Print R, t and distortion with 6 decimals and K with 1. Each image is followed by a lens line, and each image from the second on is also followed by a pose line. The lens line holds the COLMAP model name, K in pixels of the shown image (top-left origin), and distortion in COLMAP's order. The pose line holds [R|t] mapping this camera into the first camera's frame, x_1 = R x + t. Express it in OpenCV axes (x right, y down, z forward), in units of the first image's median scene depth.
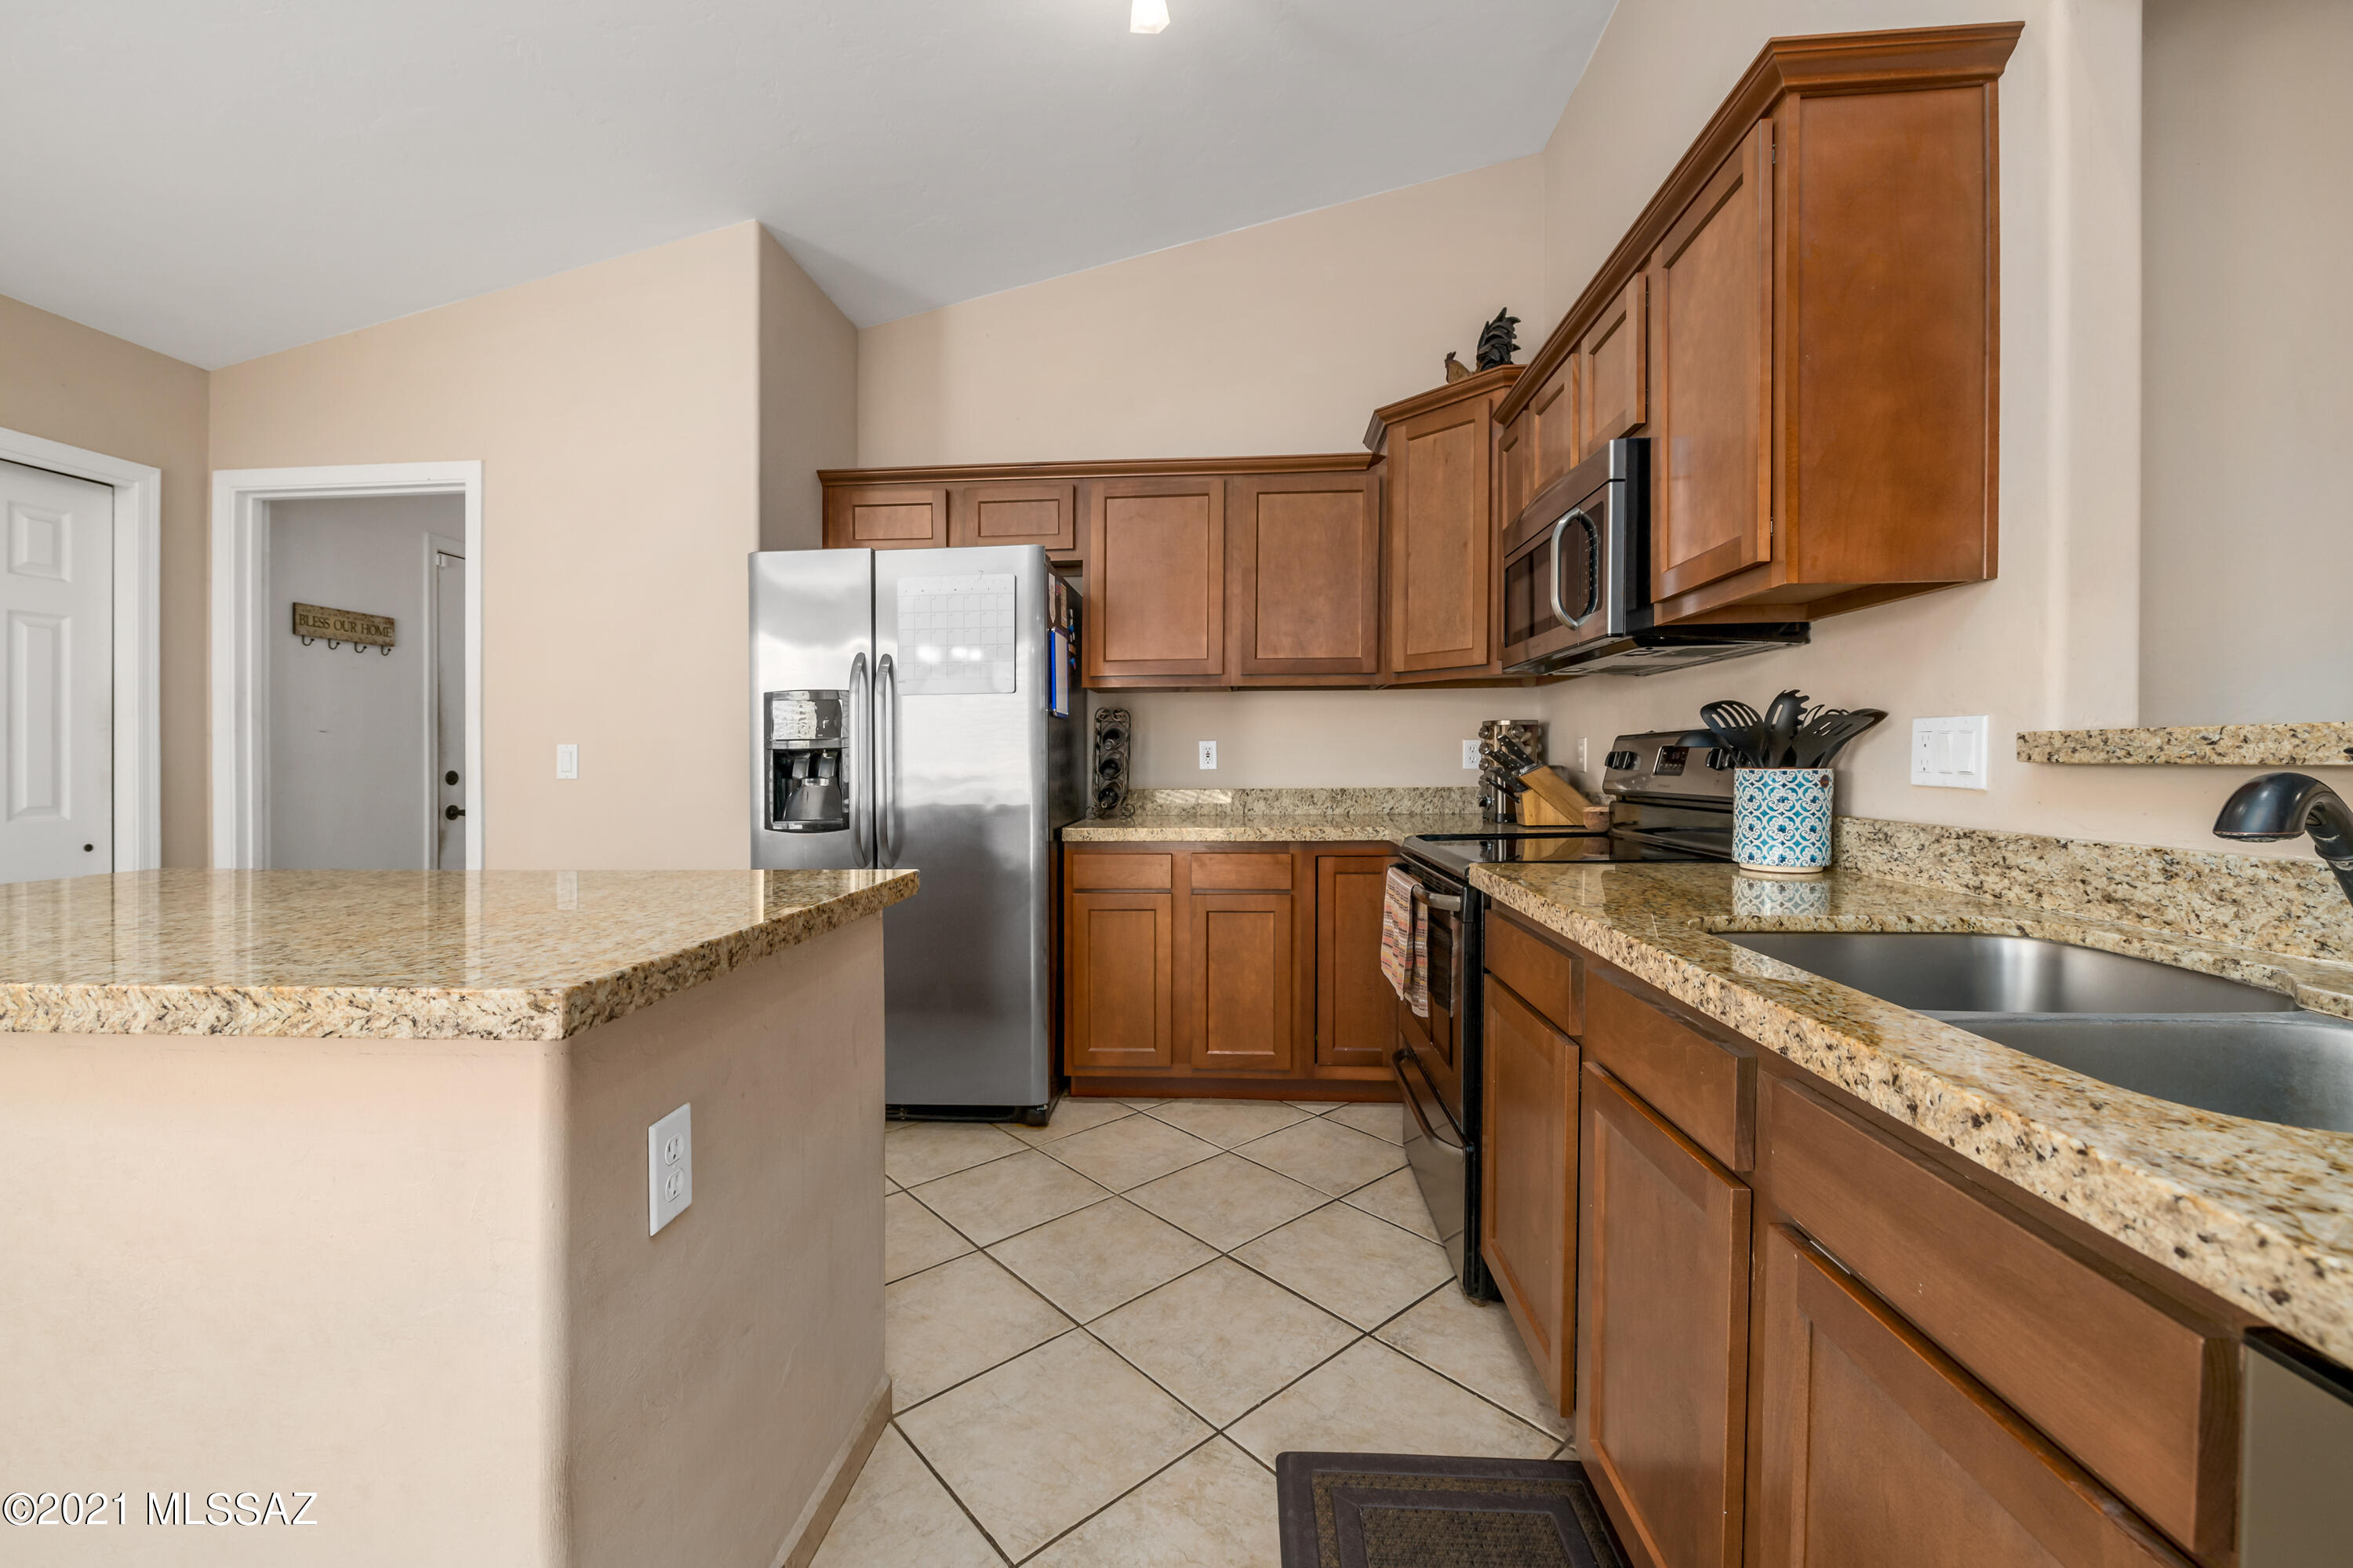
lens RADIAL K [[947.6, 0, 1168.3], [0, 947.6, 774.5], [0, 0, 1]] dist [0.000588, -0.000630]
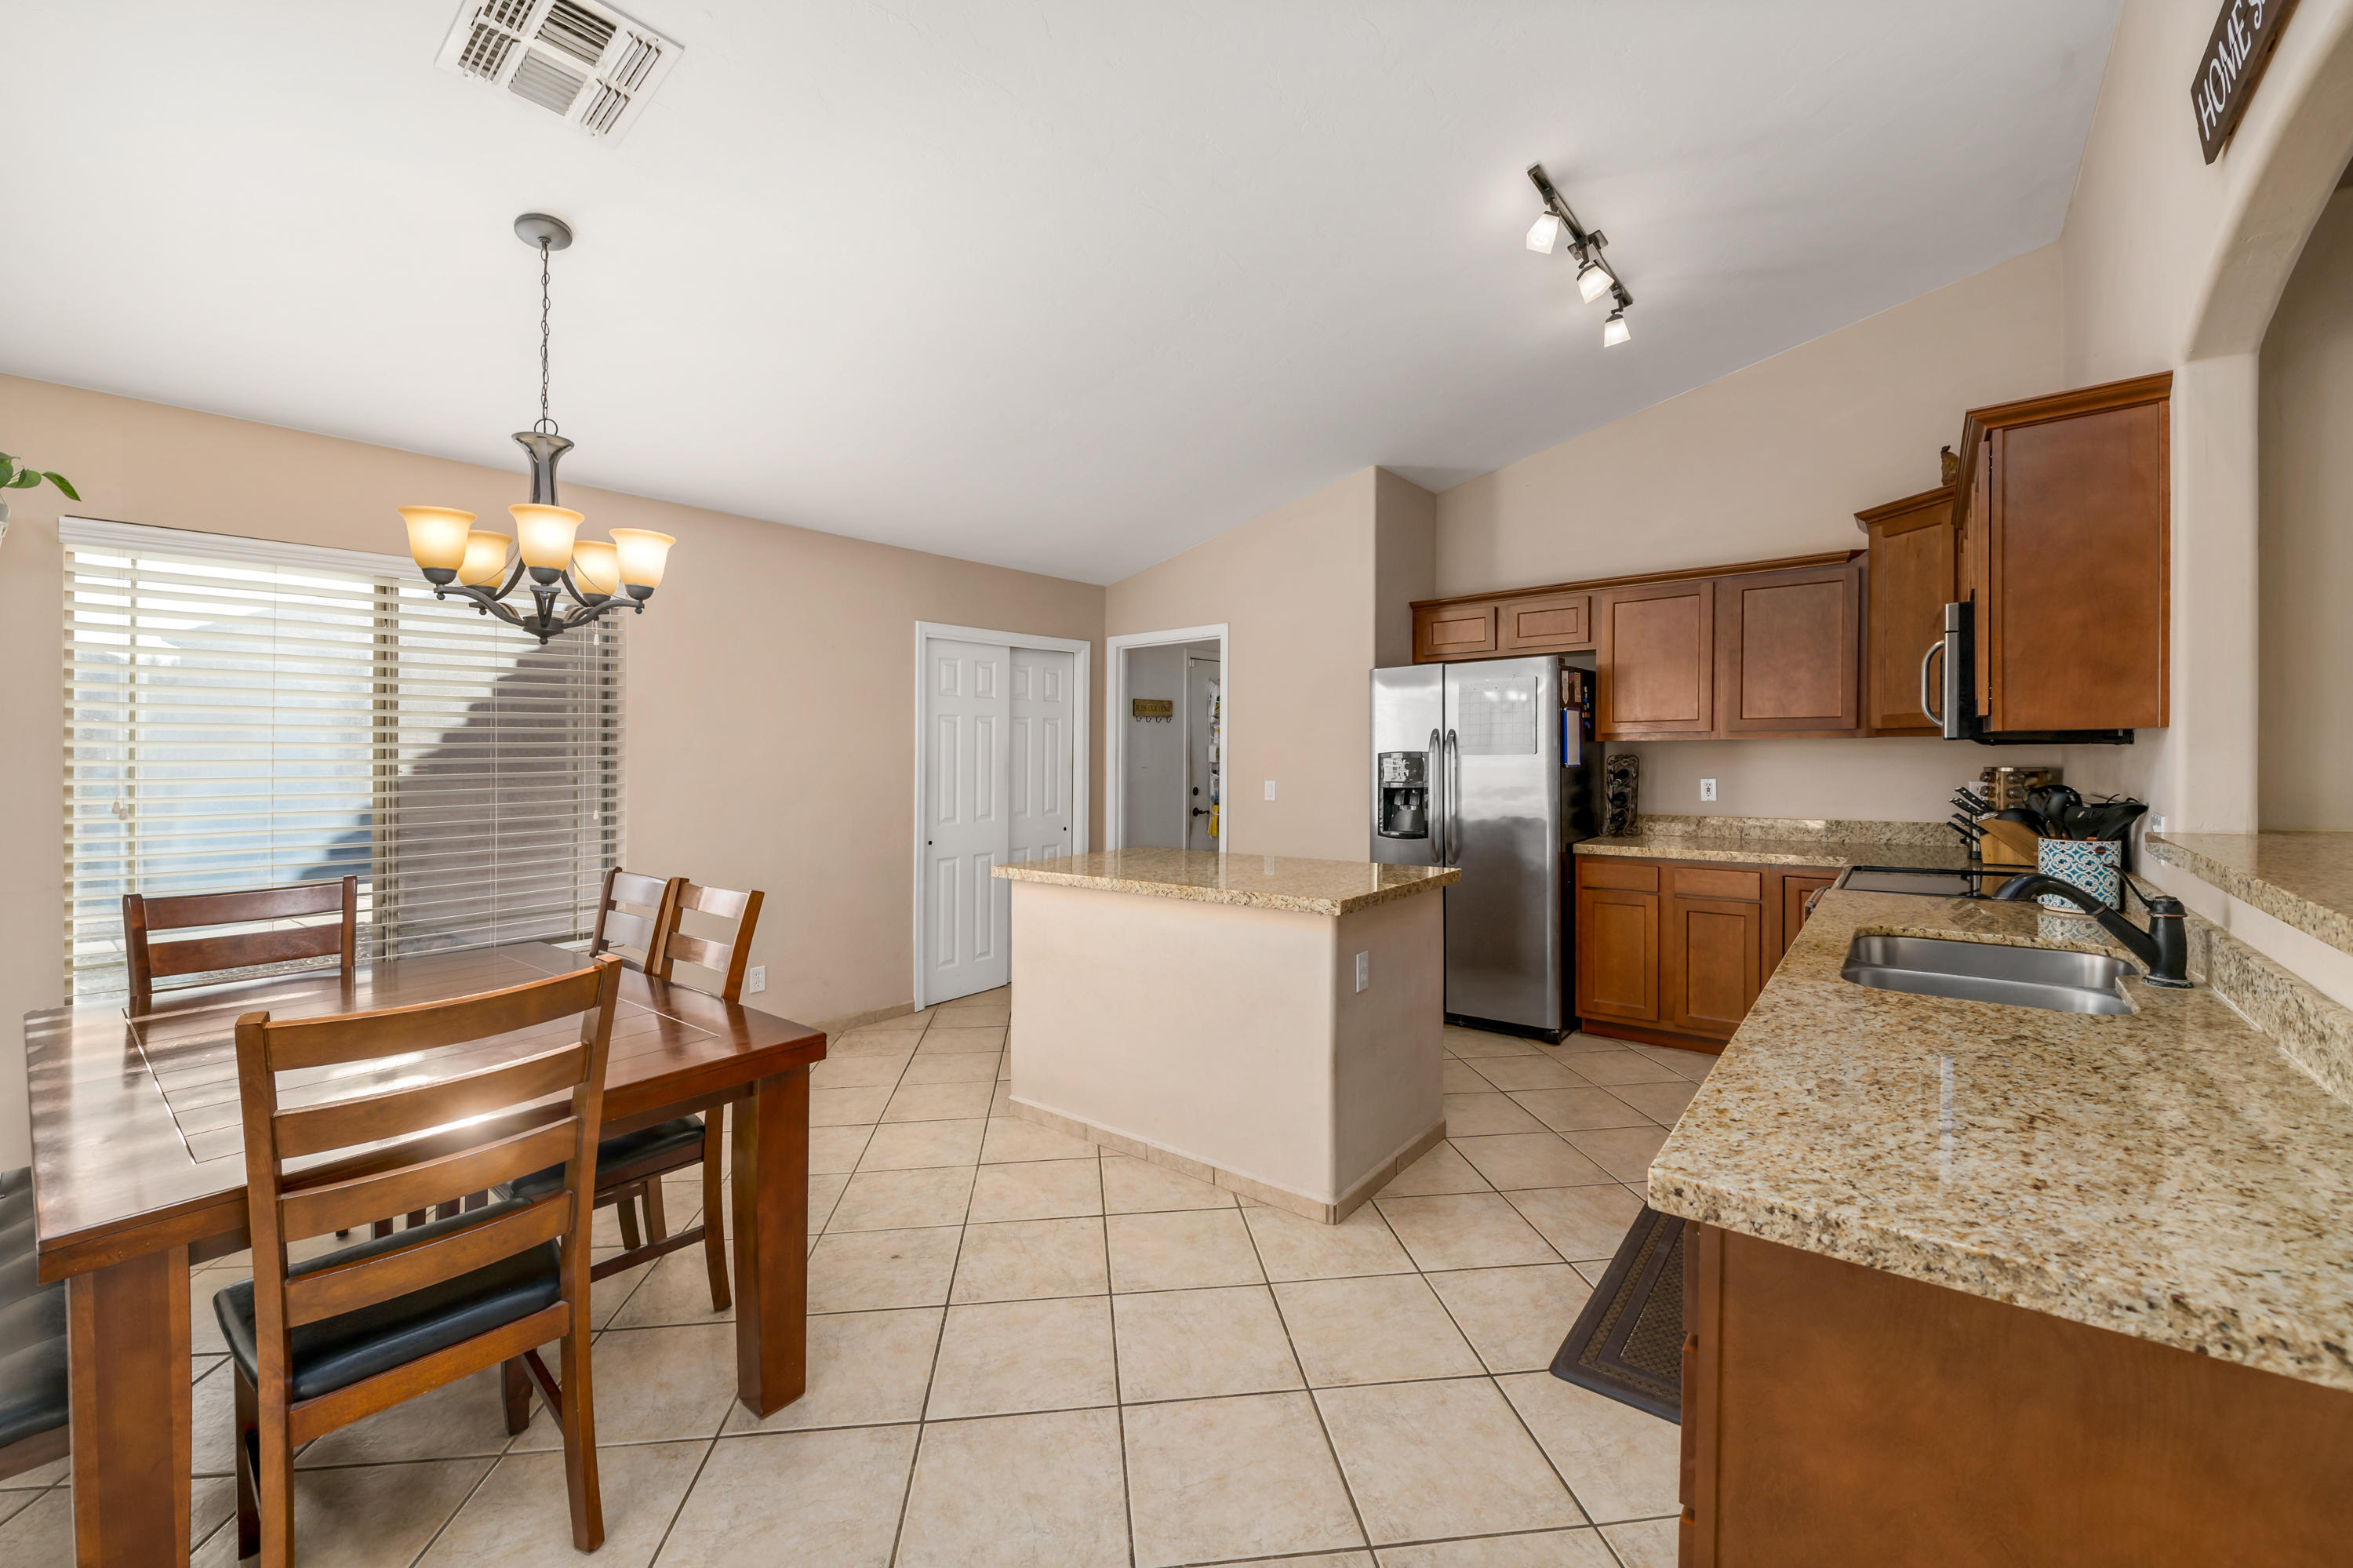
lens RADIAL K [[947.6, 0, 1156.3], [0, 947.6, 767.2], [0, 0, 1]] dist [0.000588, -0.000630]
pose [[0.819938, 0.006519, -0.572415, 0.193501], [-0.002509, 0.999966, 0.007795, -0.070511], [0.572447, -0.004955, 0.819927, -0.549898]]
